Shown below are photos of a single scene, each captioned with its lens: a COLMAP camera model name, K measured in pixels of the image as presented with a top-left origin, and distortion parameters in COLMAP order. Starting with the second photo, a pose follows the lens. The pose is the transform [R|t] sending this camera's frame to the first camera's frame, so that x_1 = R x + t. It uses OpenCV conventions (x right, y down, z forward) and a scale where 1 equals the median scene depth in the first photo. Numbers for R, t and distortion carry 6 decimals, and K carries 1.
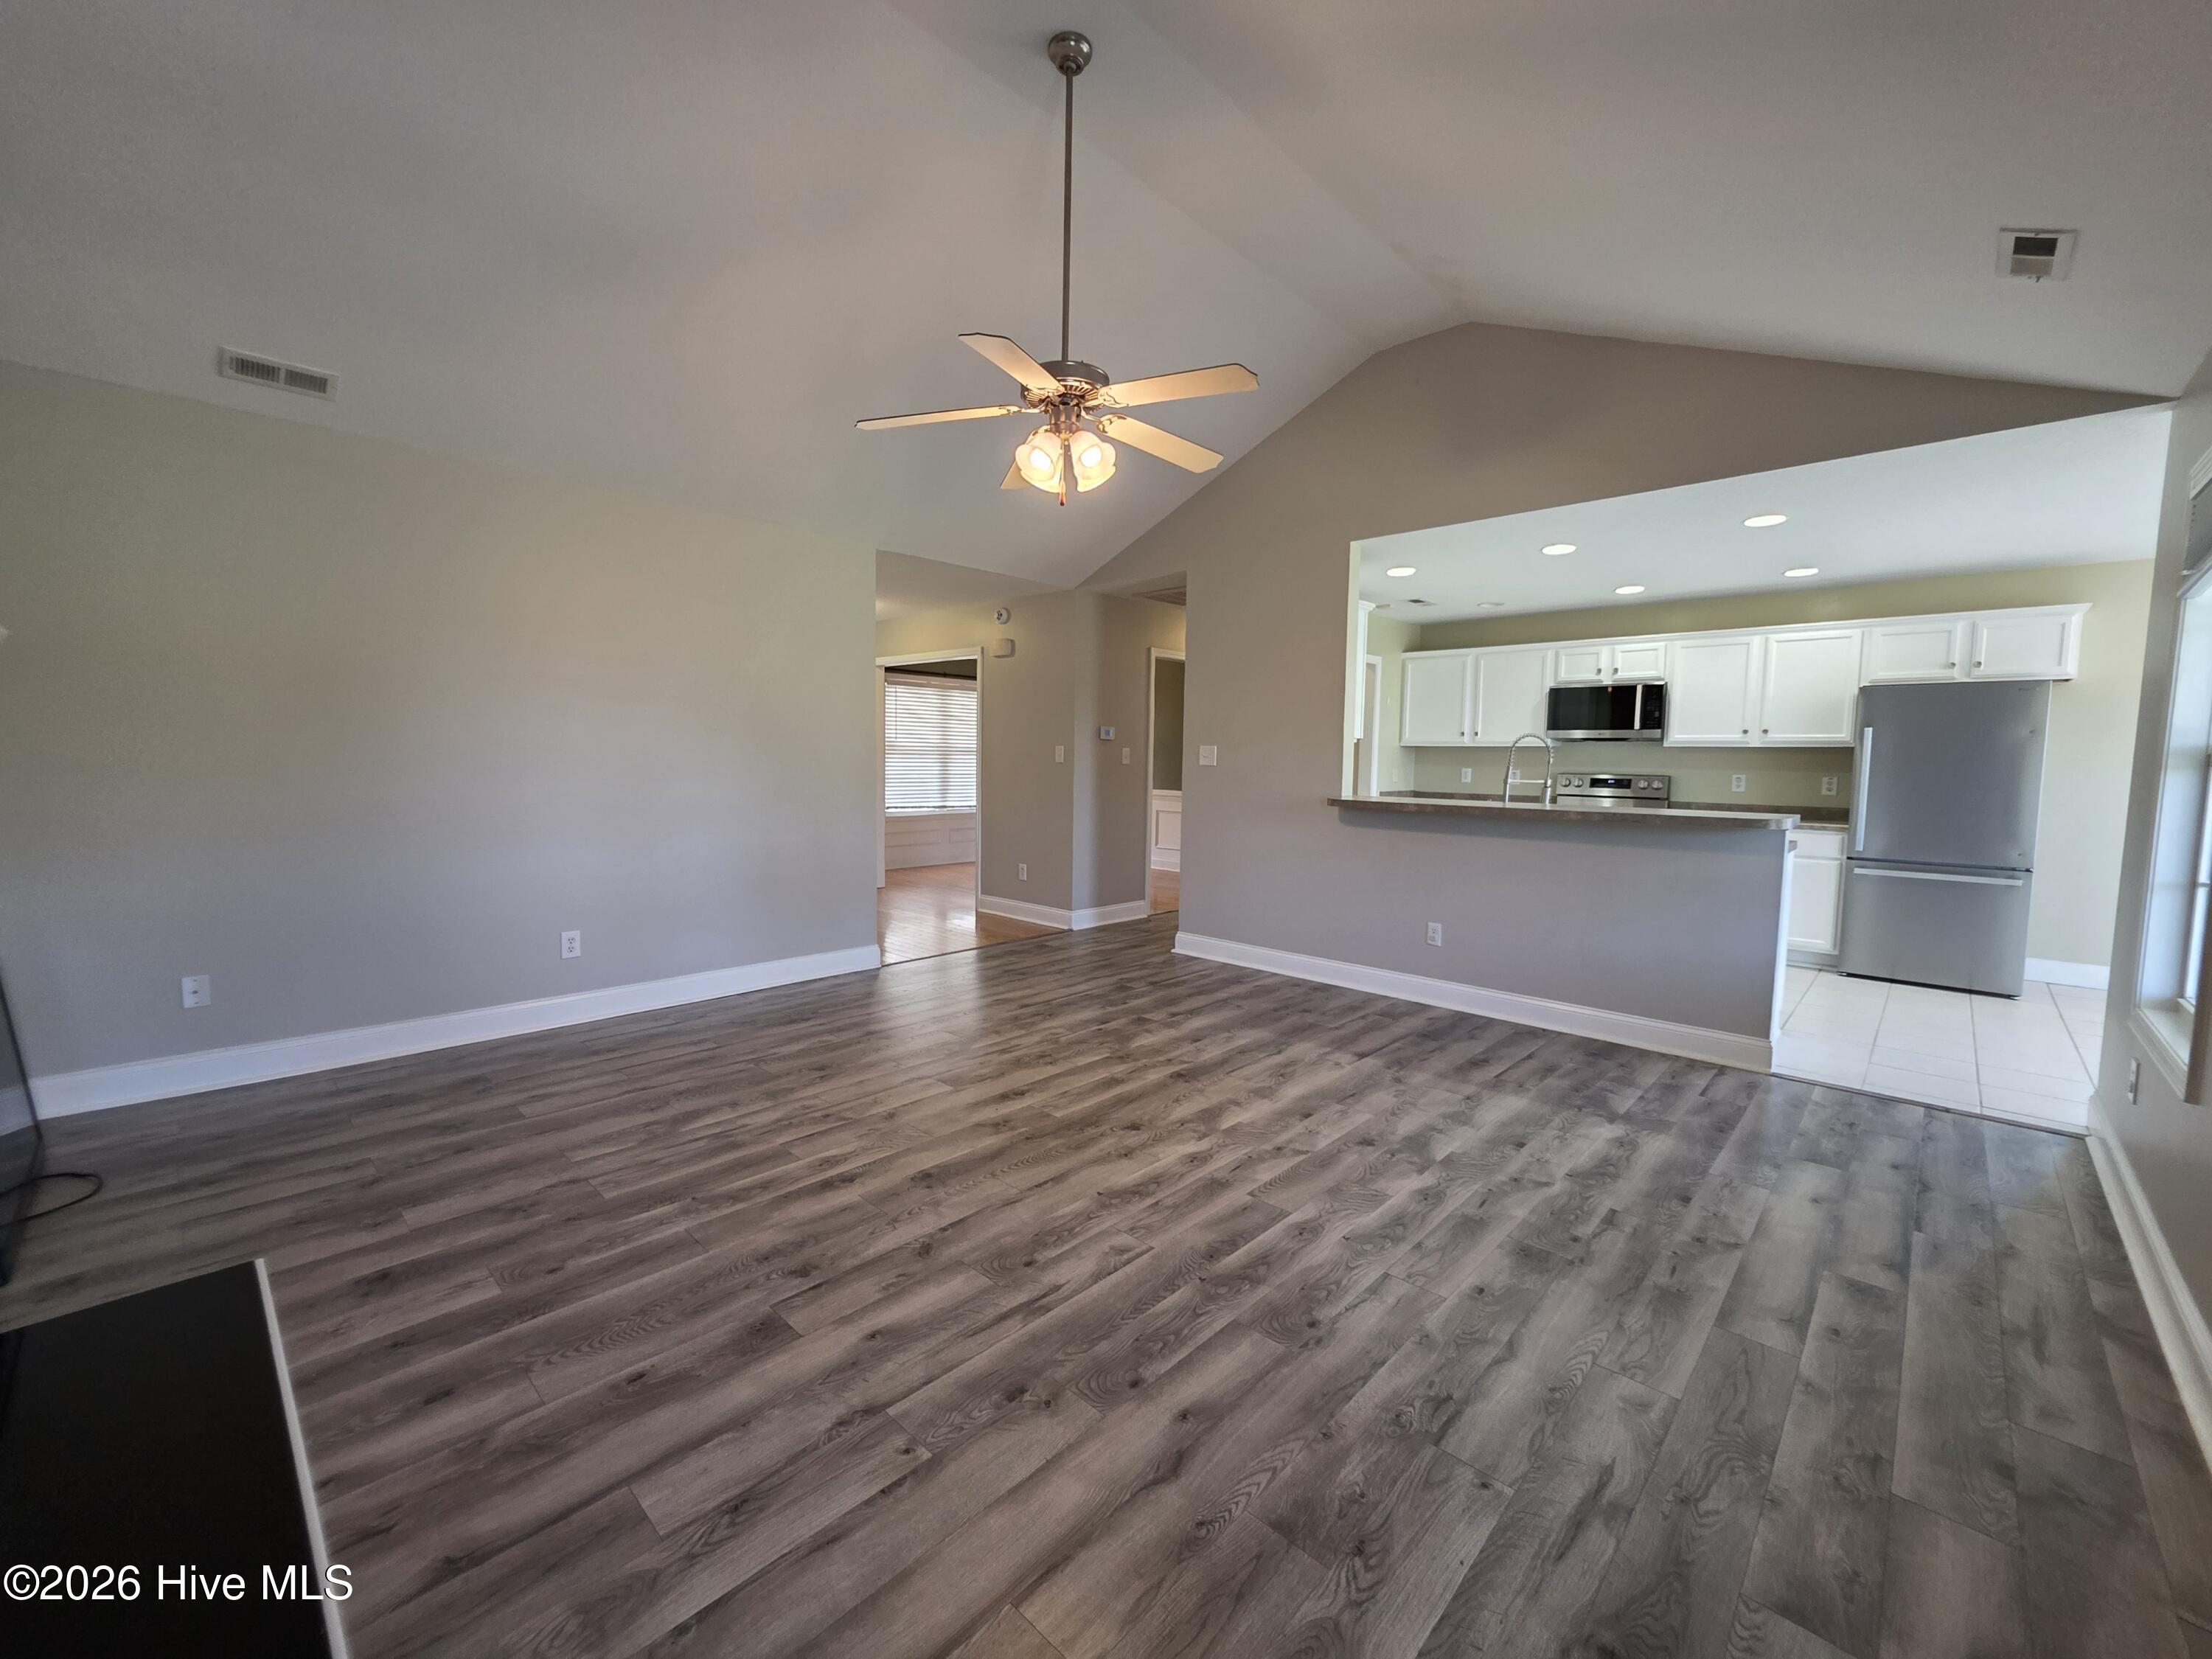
lens RADIAL K [[888.5, 0, 1108.5], [0, 888.5, 832.6], [0, 0, 1]] dist [-0.000714, -0.000060]
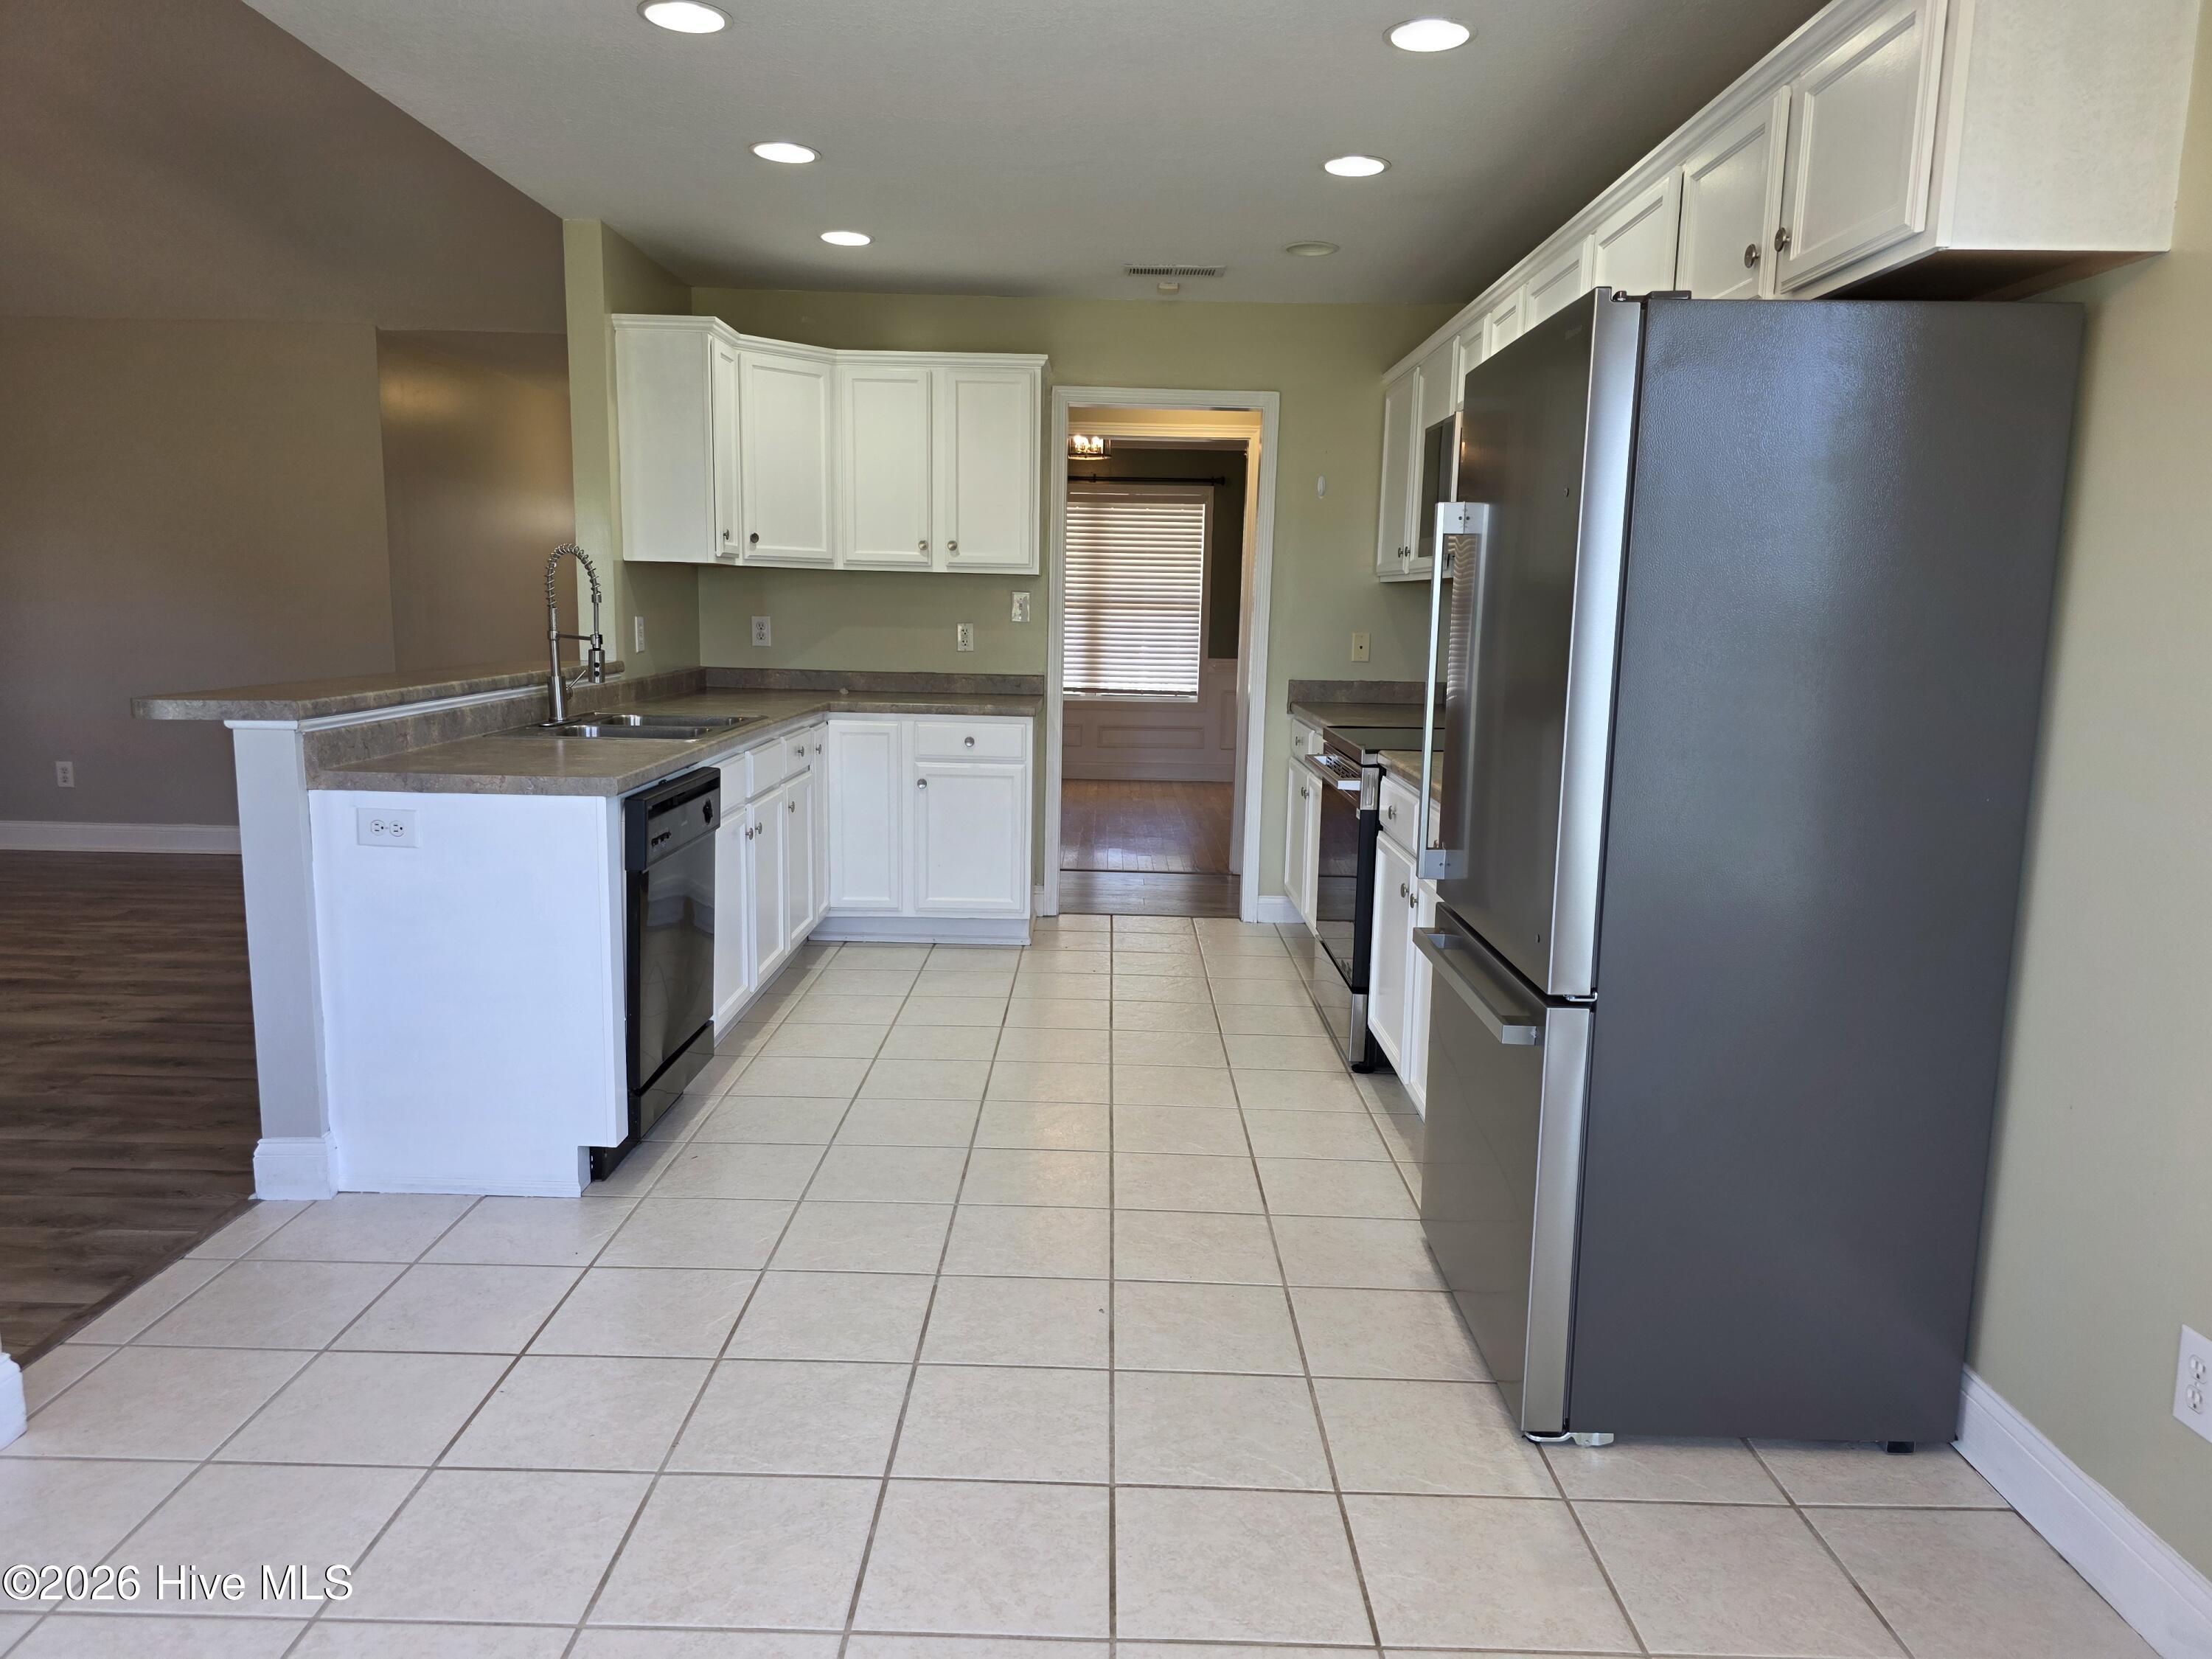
lens RADIAL K [[1493.6, 0, 1111.9], [0, 1493.6, 842.2], [0, 0, 1]] dist [0.064792, -0.066545]
pose [[0.683938, 0.116385, -0.720197, 2.057784], [-0.074341, 0.993172, 0.089901, -0.060648], [0.725742, -0.007946, 0.687921, 0.922262]]
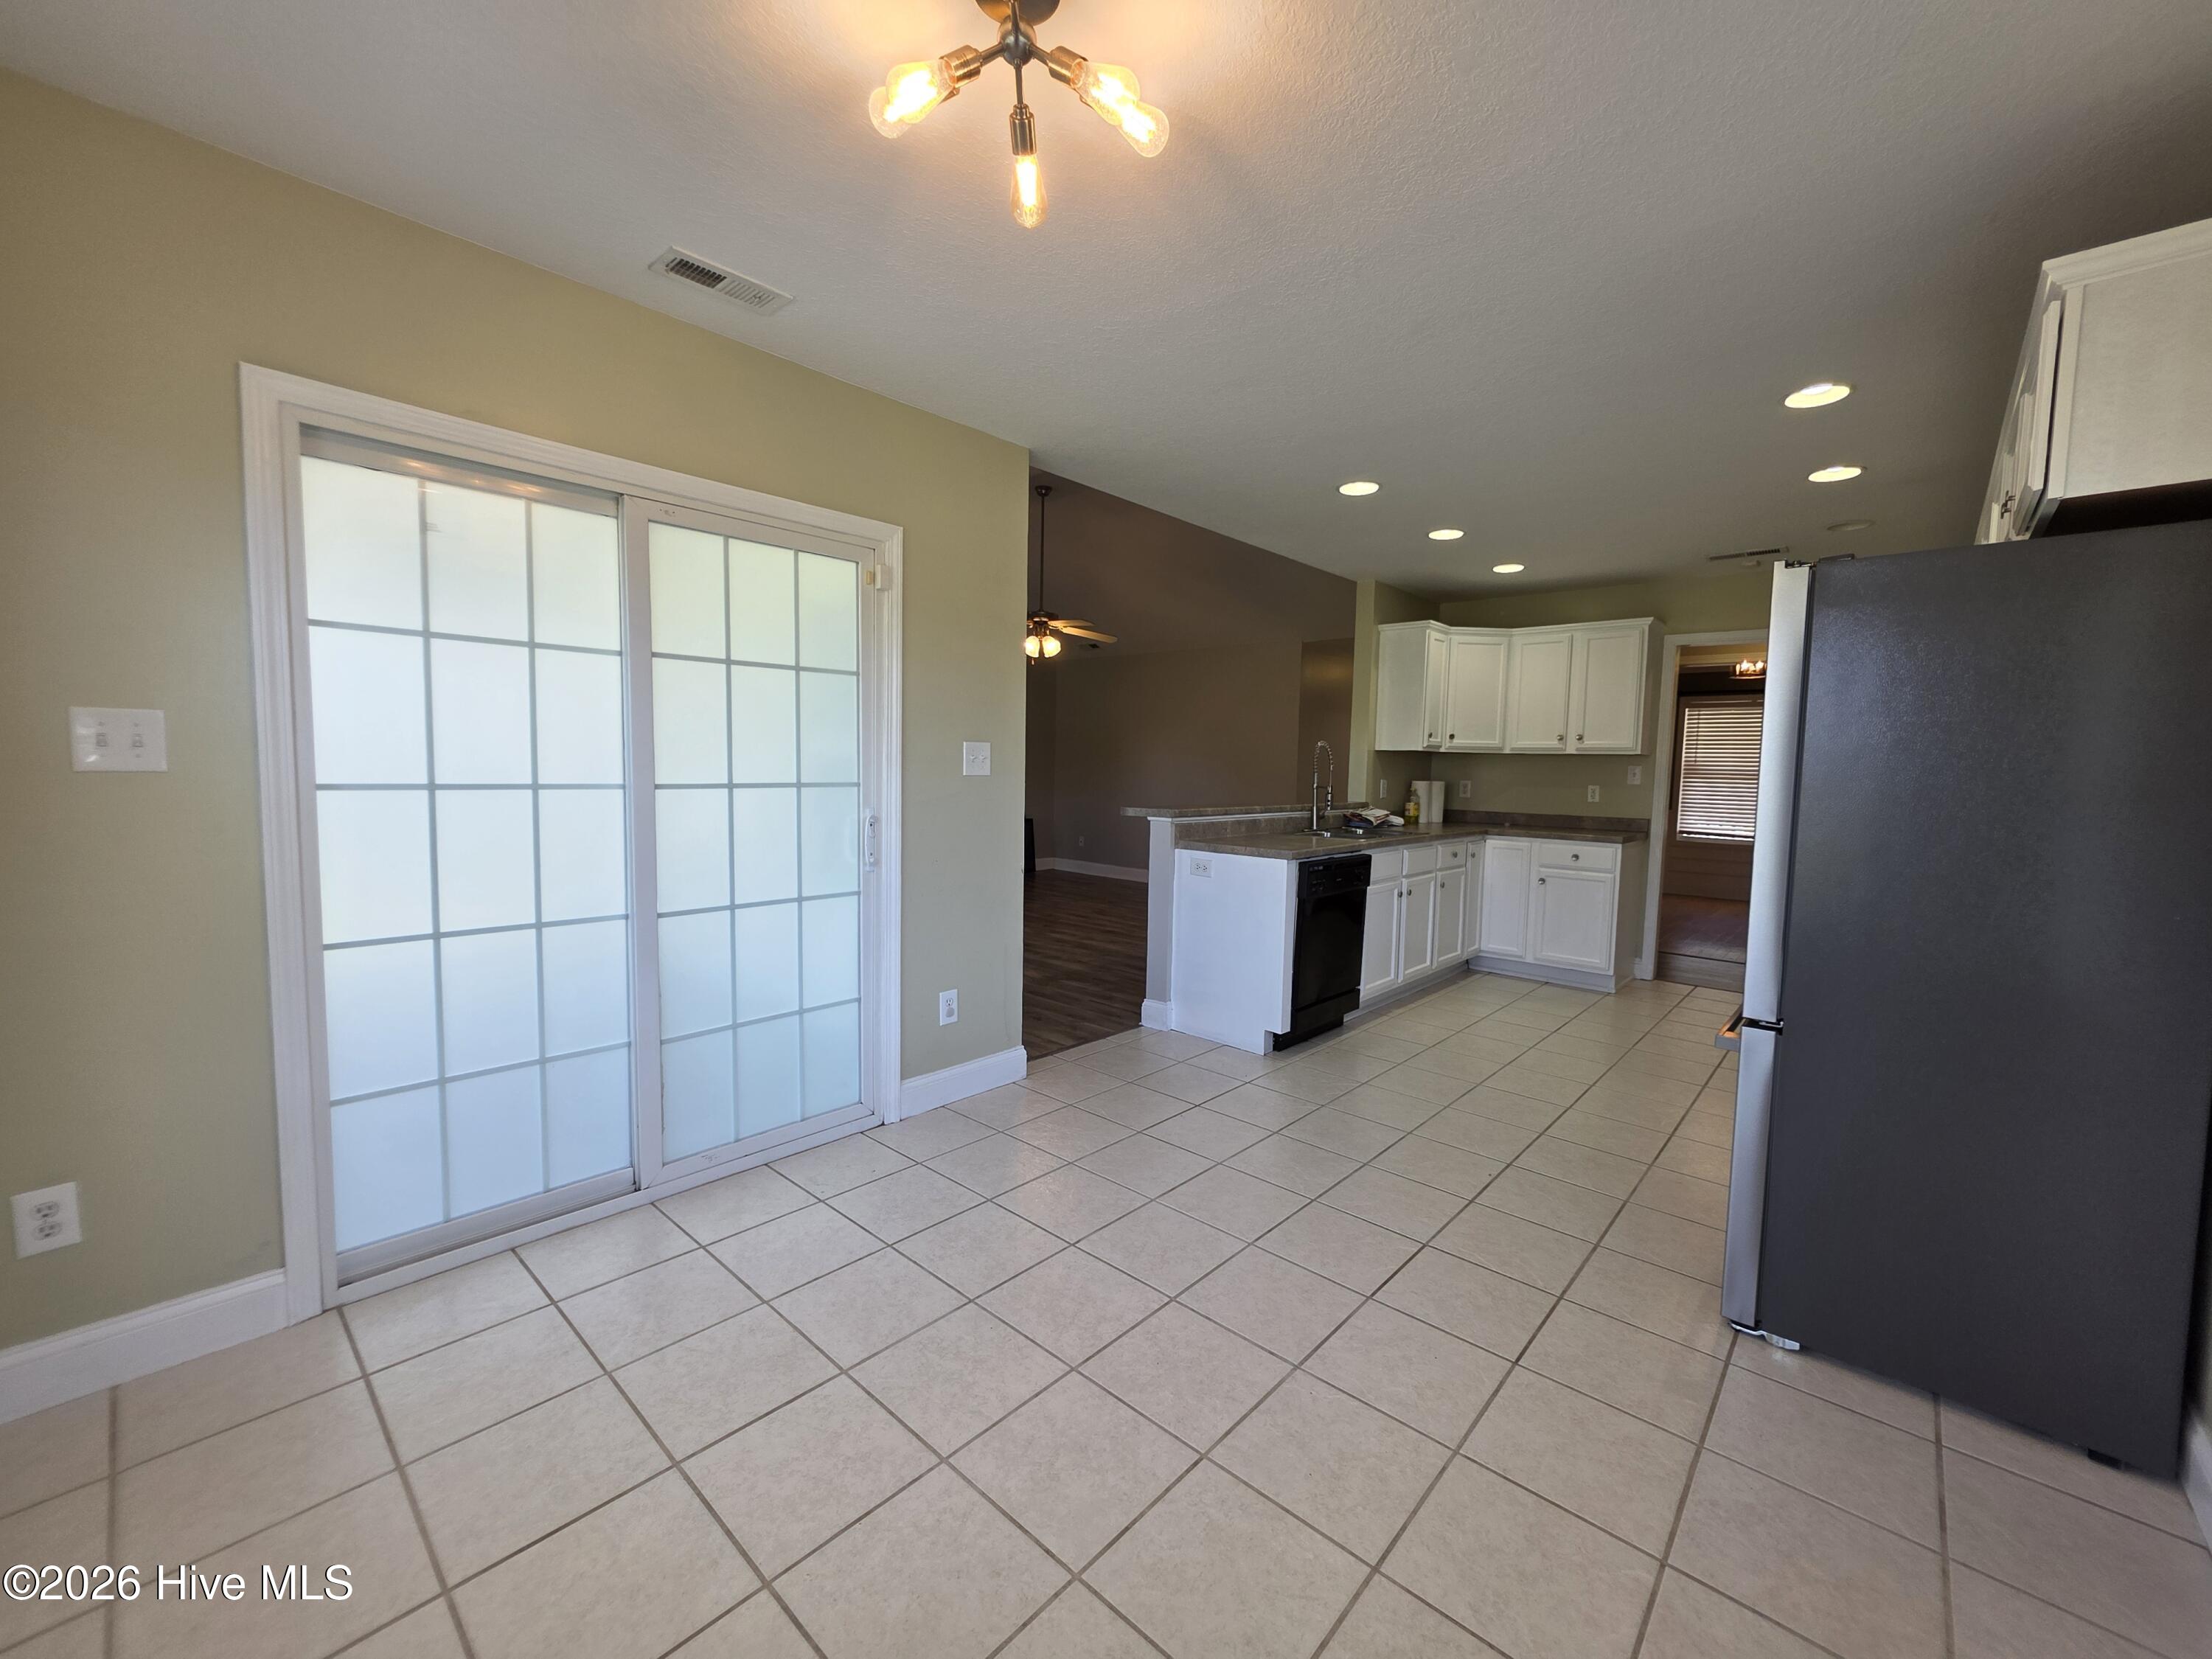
lens RADIAL K [[888.5, 0, 1108.5], [0, 888.5, 832.6], [0, 0, 1]] dist [-0.000714, -0.000060]
pose [[0.020674, 0.062542, -0.997828, 2.320460], [-0.107384, 0.992407, 0.059978, -0.059603], [0.994003, 0.105911, 0.027233, 1.091578]]
